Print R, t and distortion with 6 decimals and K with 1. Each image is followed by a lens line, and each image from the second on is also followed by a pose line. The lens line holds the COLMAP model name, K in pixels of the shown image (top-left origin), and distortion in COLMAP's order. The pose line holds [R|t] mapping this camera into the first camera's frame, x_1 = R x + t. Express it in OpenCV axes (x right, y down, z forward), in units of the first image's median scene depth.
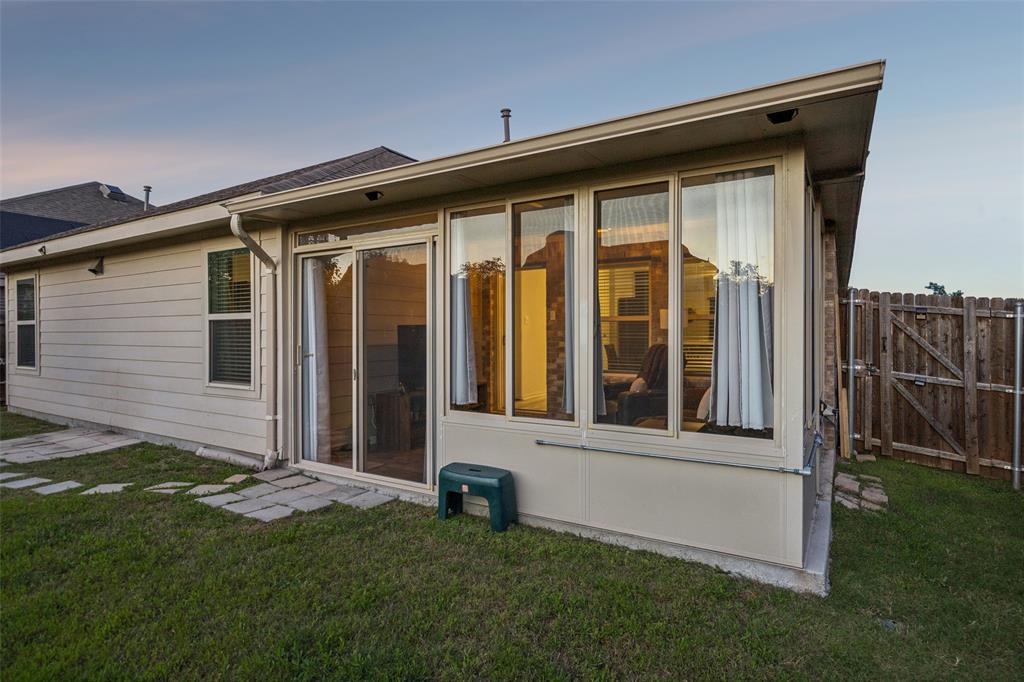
lens RADIAL K [[558.8, 0, 514.1], [0, 558.8, 338.1], [0, 0, 1]] dist [-0.006892, -0.000779]
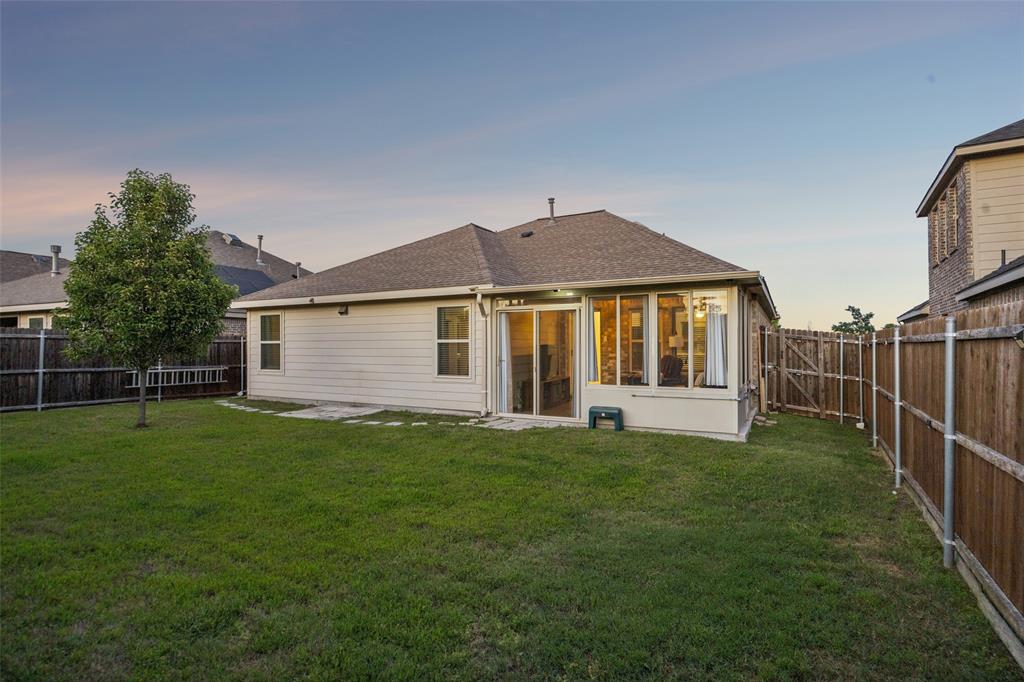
lens RADIAL K [[532.5, 0, 514.4], [0, 532.5, 344.5], [0, 0, 1]] dist [-0.015607, -0.000823]
pose [[0.998488, -0.000428, 0.054974, -0.409121], [0.001017, 0.999942, -0.010683, -0.006777], [-0.054966, 0.010723, 0.998431, -0.875533]]
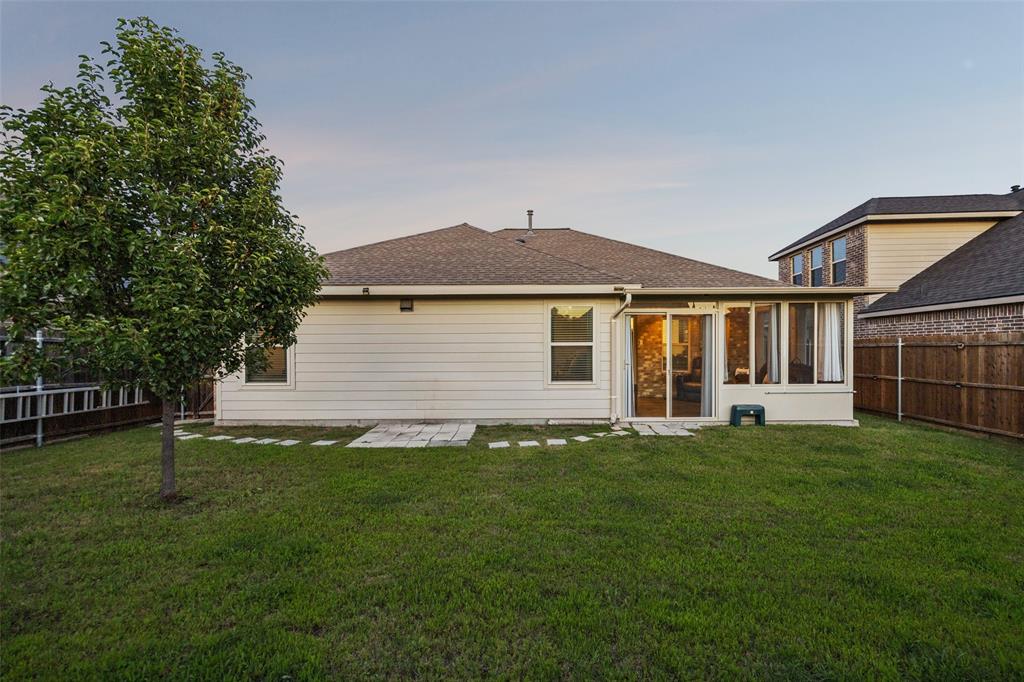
lens RADIAL K [[427.7, 0, 515.5], [0, 427.7, 347.3], [0, 0, 1]] dist [-0.004939, -0.000103]
pose [[0.840630, -0.001754, 0.541606, -1.439181], [0.008316, 0.999919, -0.009670, -0.016759], [-0.541545, 0.012633, 0.840577, -0.054487]]
